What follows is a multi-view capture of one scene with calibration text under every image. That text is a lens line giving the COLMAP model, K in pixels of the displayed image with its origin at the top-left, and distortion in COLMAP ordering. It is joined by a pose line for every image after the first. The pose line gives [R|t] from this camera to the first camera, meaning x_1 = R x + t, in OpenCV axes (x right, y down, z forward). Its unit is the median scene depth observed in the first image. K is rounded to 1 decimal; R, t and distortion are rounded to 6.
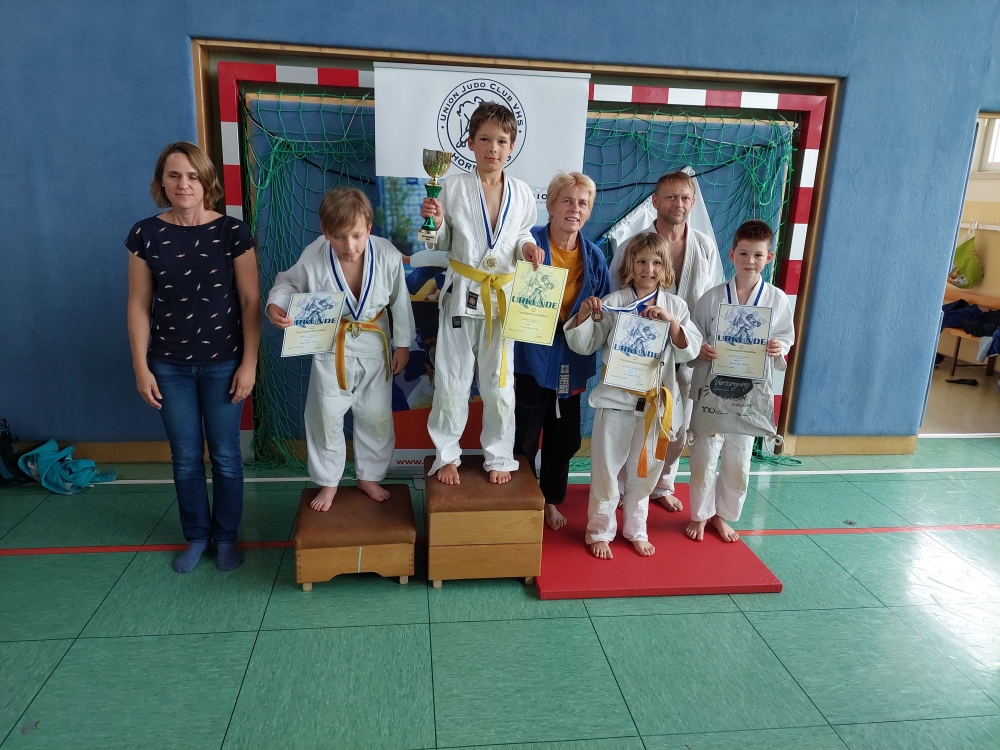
lens RADIAL K [[720.8, 0, 494.7], [0, 720.8, 365.1], [0, 0, 1]] dist [0.049728, -0.050619]
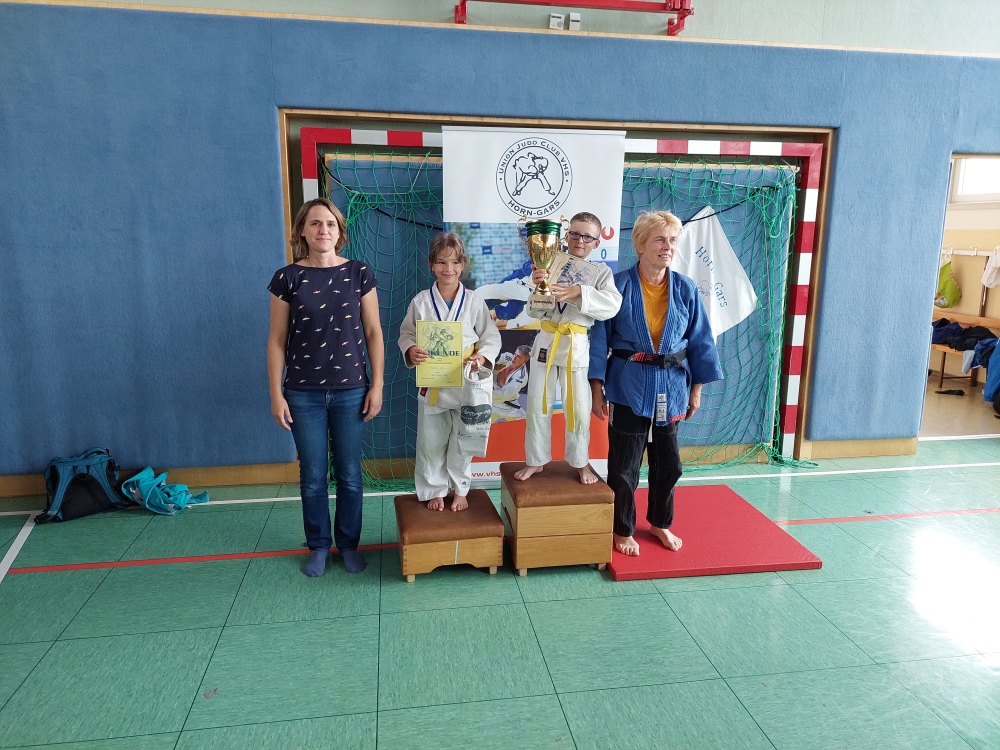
lens RADIAL K [[720.8, 0, 505.5], [0, 720.8, 360.8], [0, 0, 1]] dist [0.049728, -0.050619]
pose [[0.998835, -0.033224, 0.035008, -0.110144], [0.035247, 0.997645, -0.058845, 0.028427], [-0.032971, 0.060010, 0.997653, -0.129144]]
